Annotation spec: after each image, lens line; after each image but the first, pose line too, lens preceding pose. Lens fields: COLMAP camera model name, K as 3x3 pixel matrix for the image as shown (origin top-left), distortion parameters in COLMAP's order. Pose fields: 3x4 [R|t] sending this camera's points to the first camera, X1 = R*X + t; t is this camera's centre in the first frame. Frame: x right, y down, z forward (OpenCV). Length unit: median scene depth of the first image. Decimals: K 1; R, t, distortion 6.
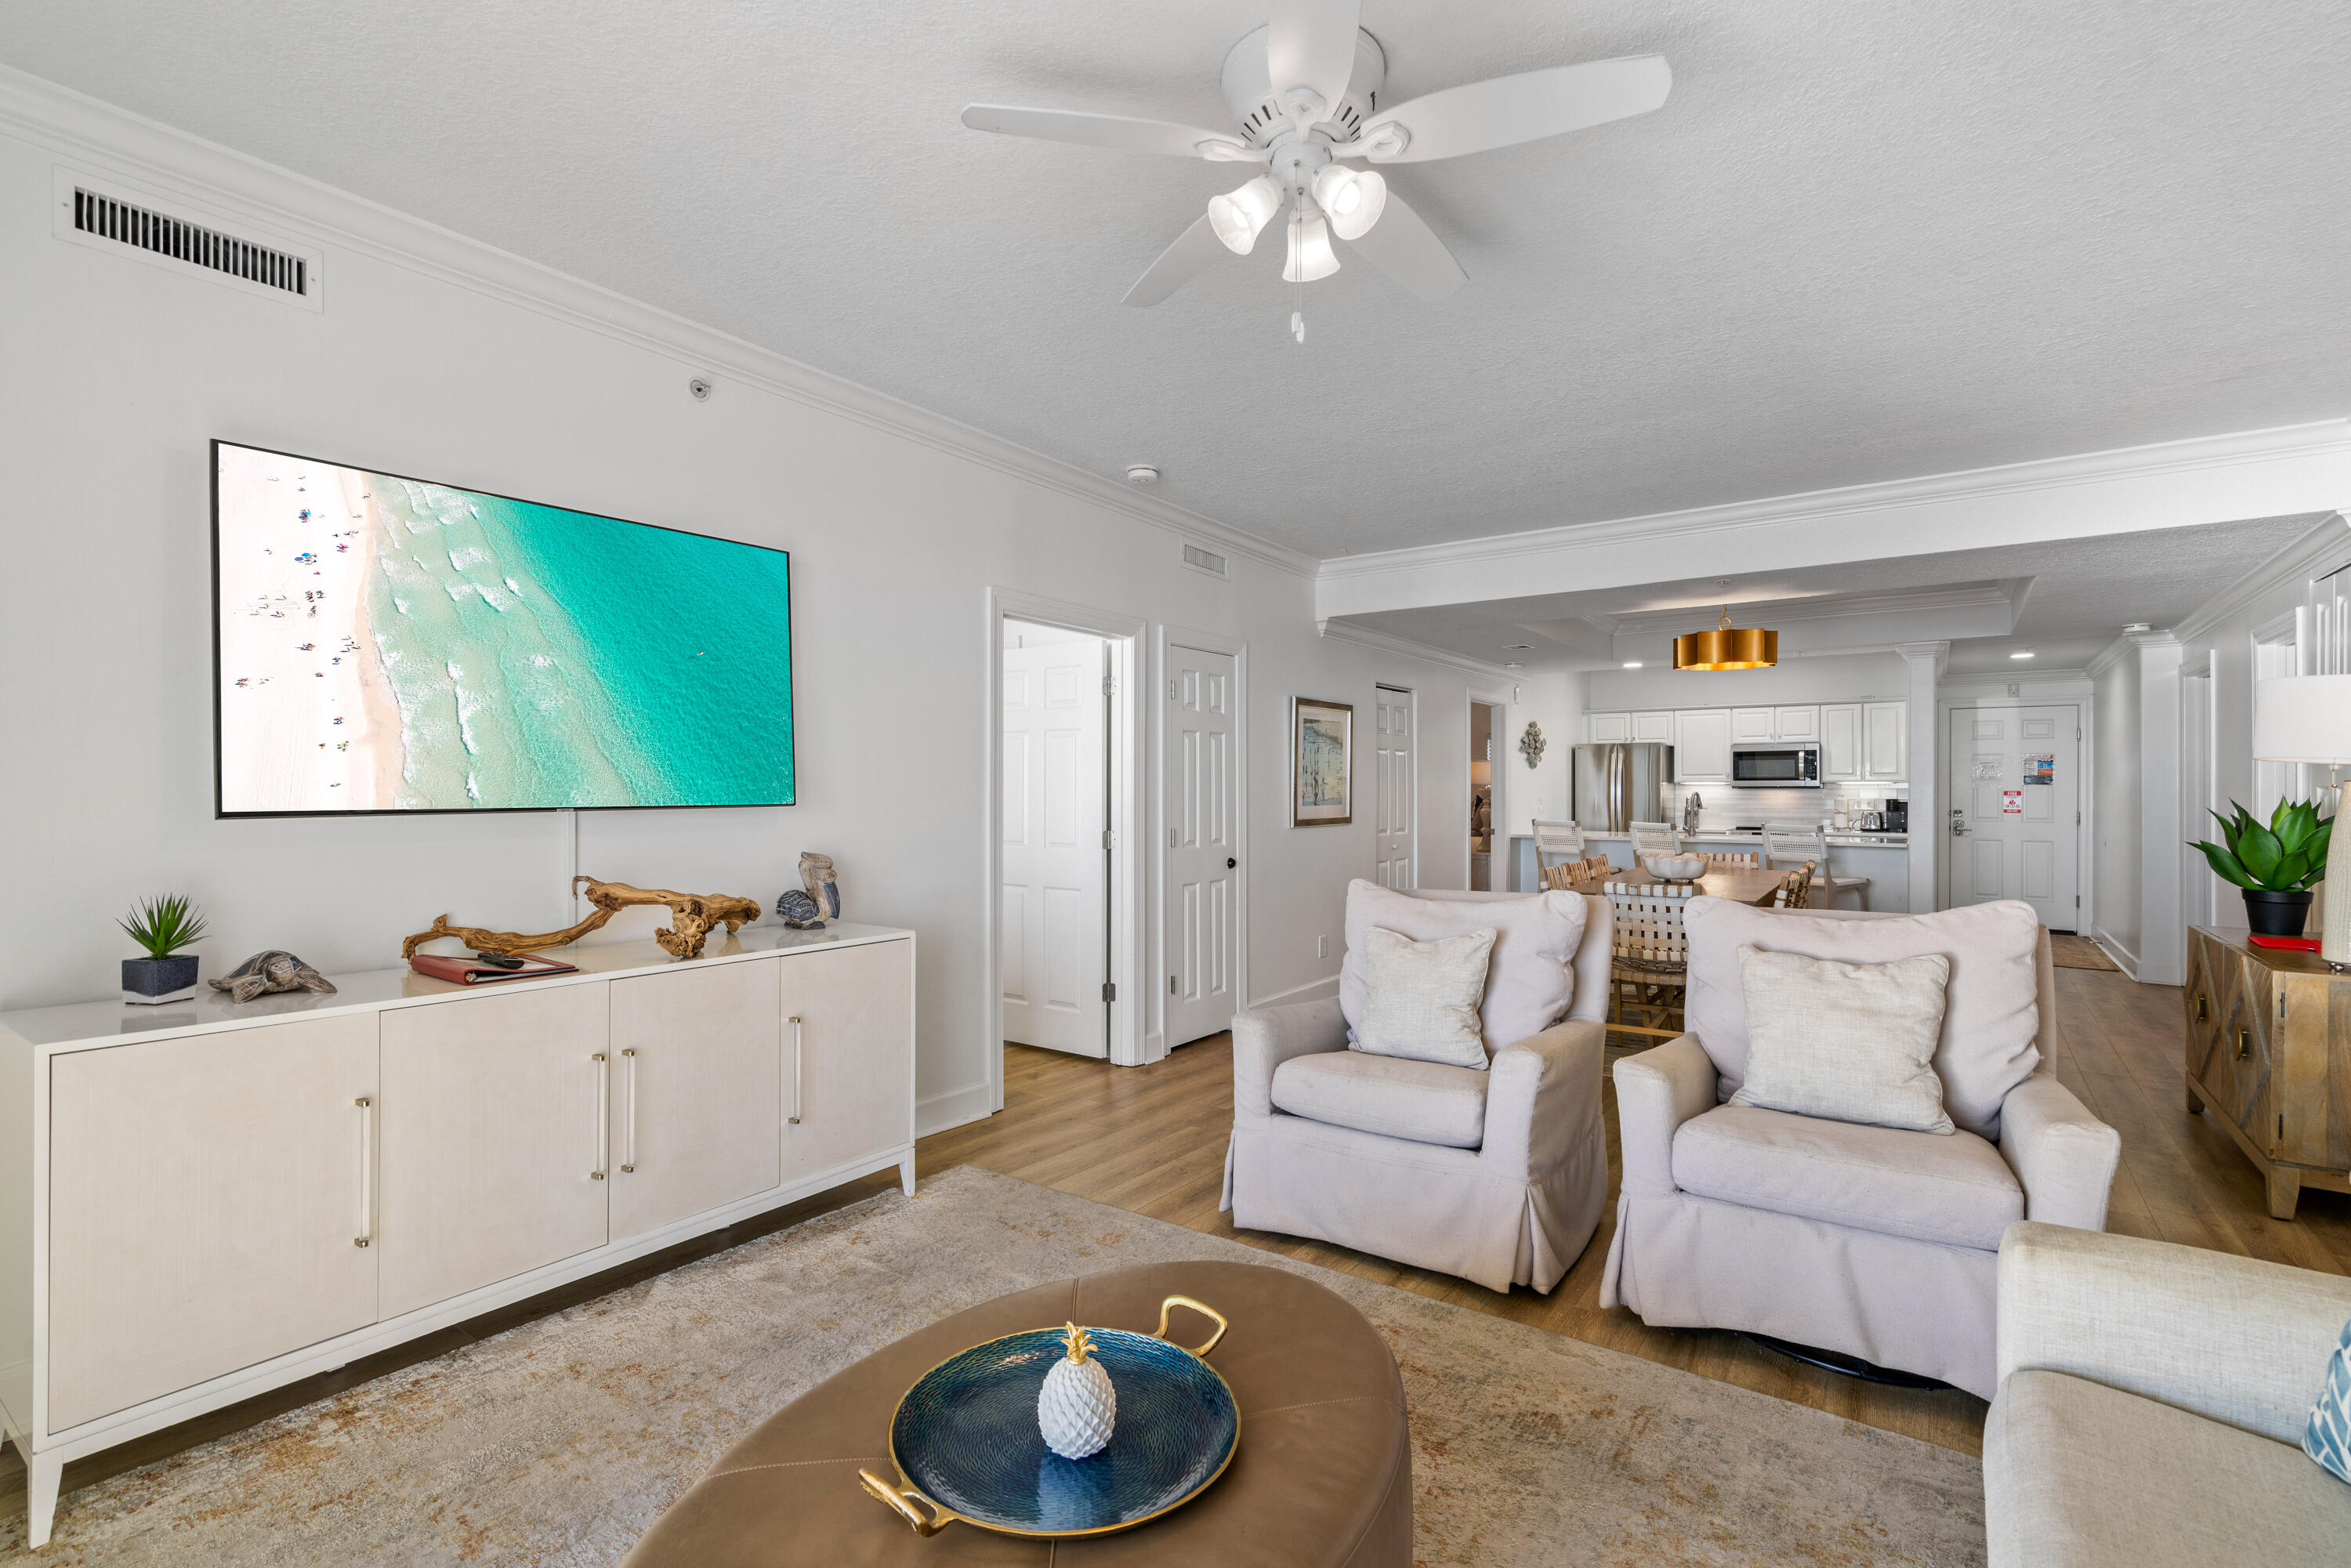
lens RADIAL K [[1064.4, 0, 1164.2], [0, 1064.4, 793.7], [0, 0, 1]] dist [-0.017779, -0.000211]
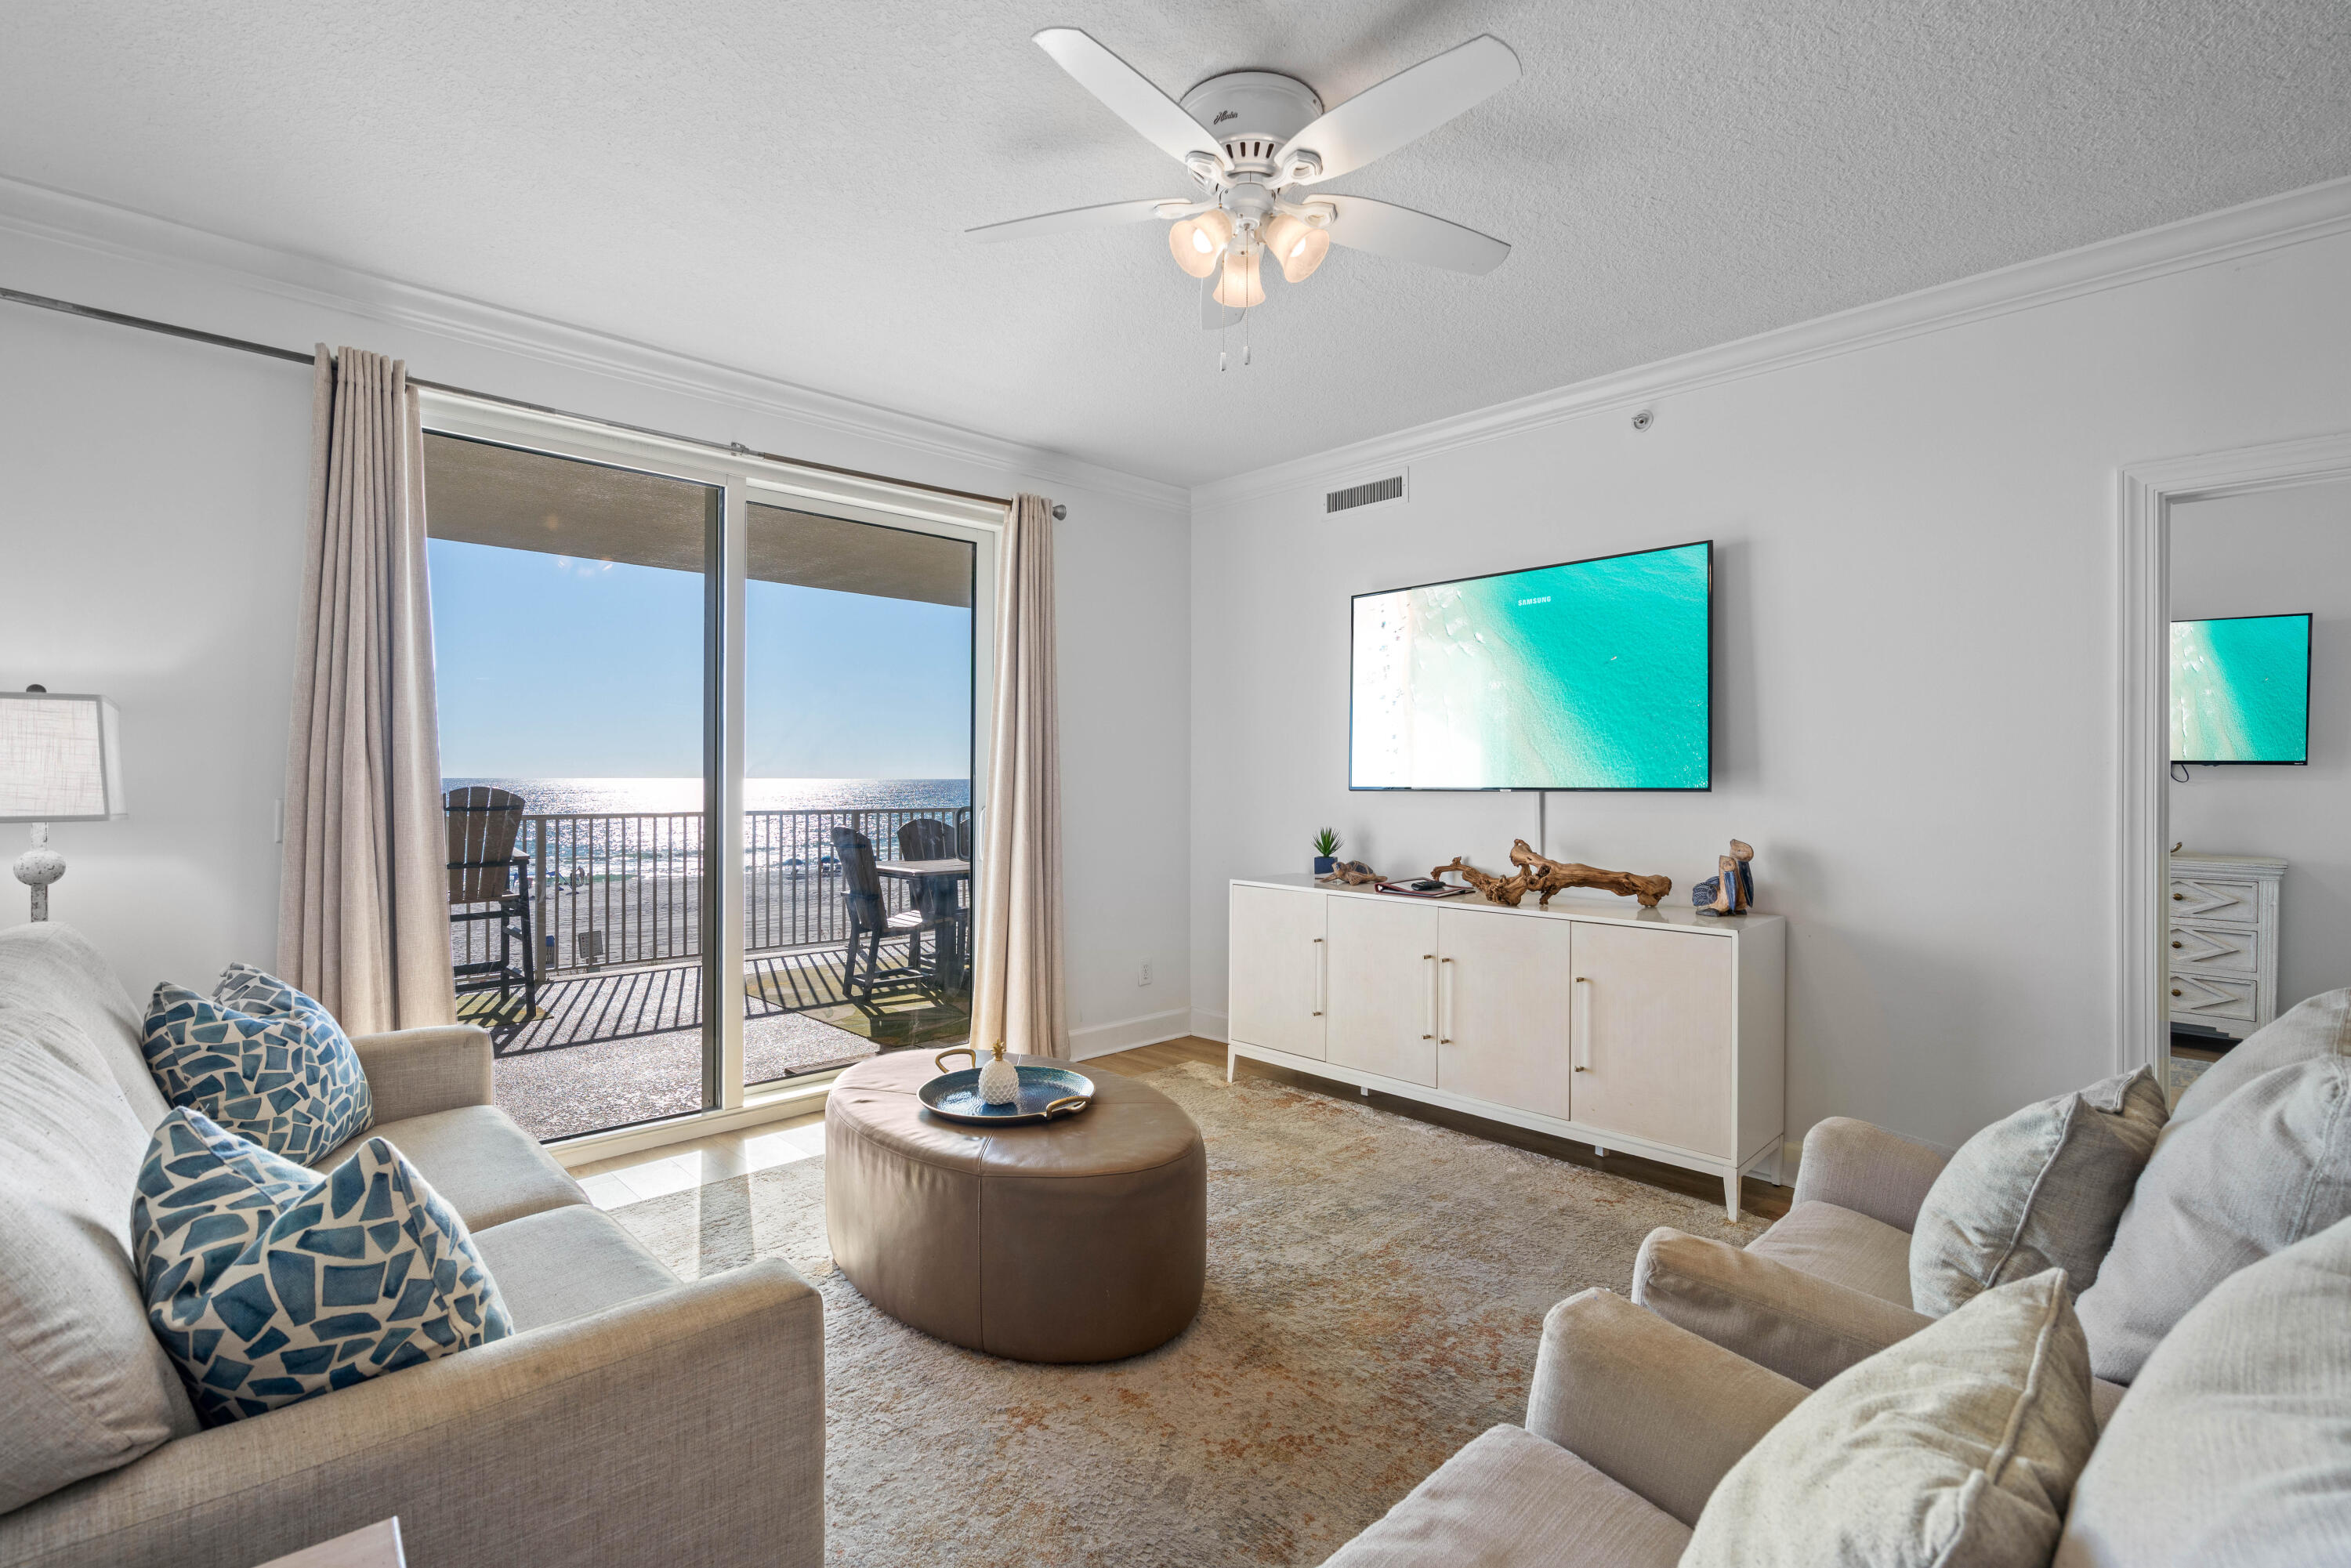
lens RADIAL K [[1086.9, 0, 1158.4], [0, 1086.9, 788.7], [0, 0, 1]] dist [-0.001484, -0.000051]
pose [[-0.197808, 0.002149, -0.980238, 0.989447], [-0.007738, 0.999963, 0.003754, 0.012123], [0.980210, 0.008327, -0.197784, 0.896489]]
